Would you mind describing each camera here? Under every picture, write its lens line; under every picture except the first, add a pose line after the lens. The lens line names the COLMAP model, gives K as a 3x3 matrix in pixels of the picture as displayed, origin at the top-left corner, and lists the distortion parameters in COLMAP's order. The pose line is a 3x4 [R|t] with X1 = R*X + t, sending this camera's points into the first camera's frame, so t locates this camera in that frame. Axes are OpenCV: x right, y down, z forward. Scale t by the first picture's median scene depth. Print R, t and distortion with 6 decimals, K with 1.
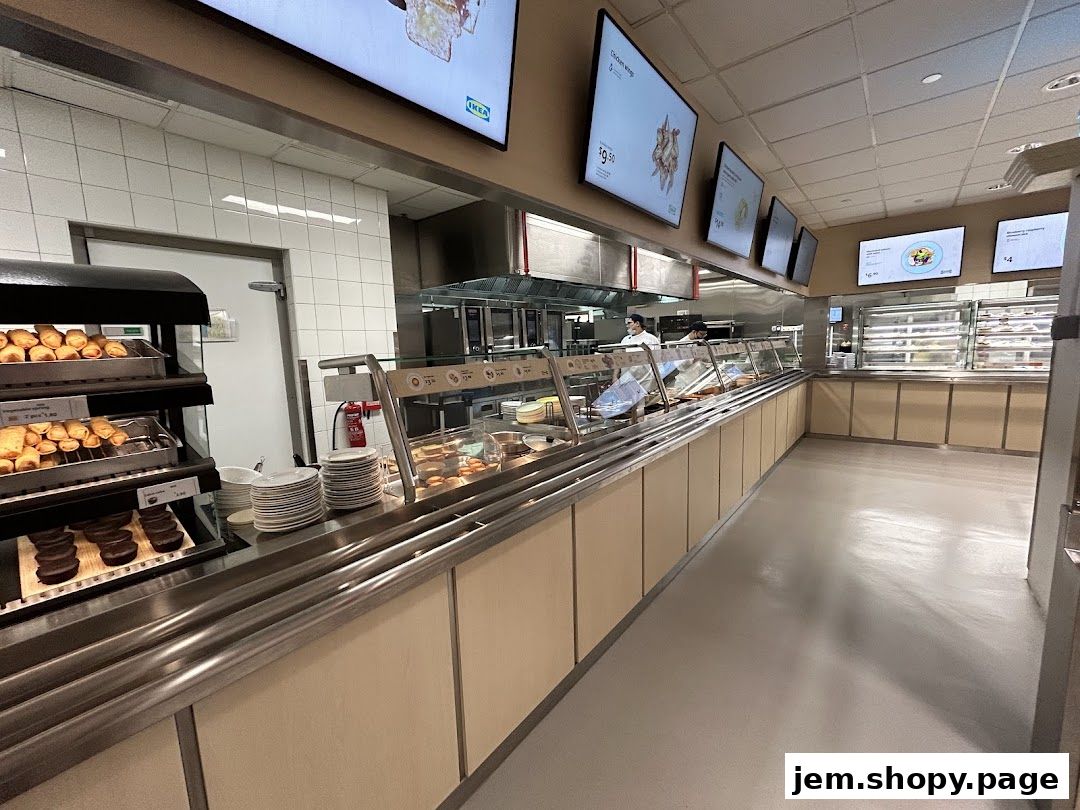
lens RADIAL K [[439.8, 0, 540.0], [0, 439.8, 405.0], [0, 0, 1]] dist [-0.000106, -0.000018]
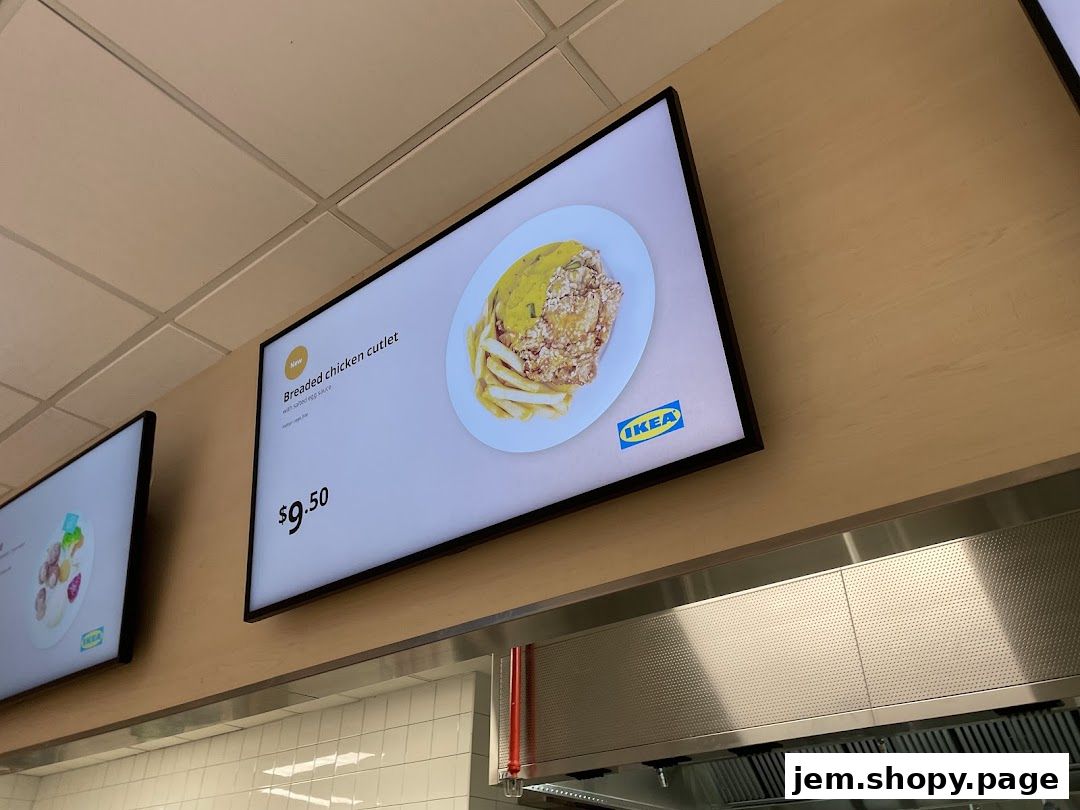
lens RADIAL K [[814.5, 0, 540.0], [0, 814.5, 405.0], [0, 0, 1]] dist [0.116250, -0.136132]
pose [[0.011739, -0.516775, -0.856041, 0.623114], [-0.132270, 0.847775, -0.513598, -0.237151], [0.991144, 0.119258, -0.058402, 0.955431]]
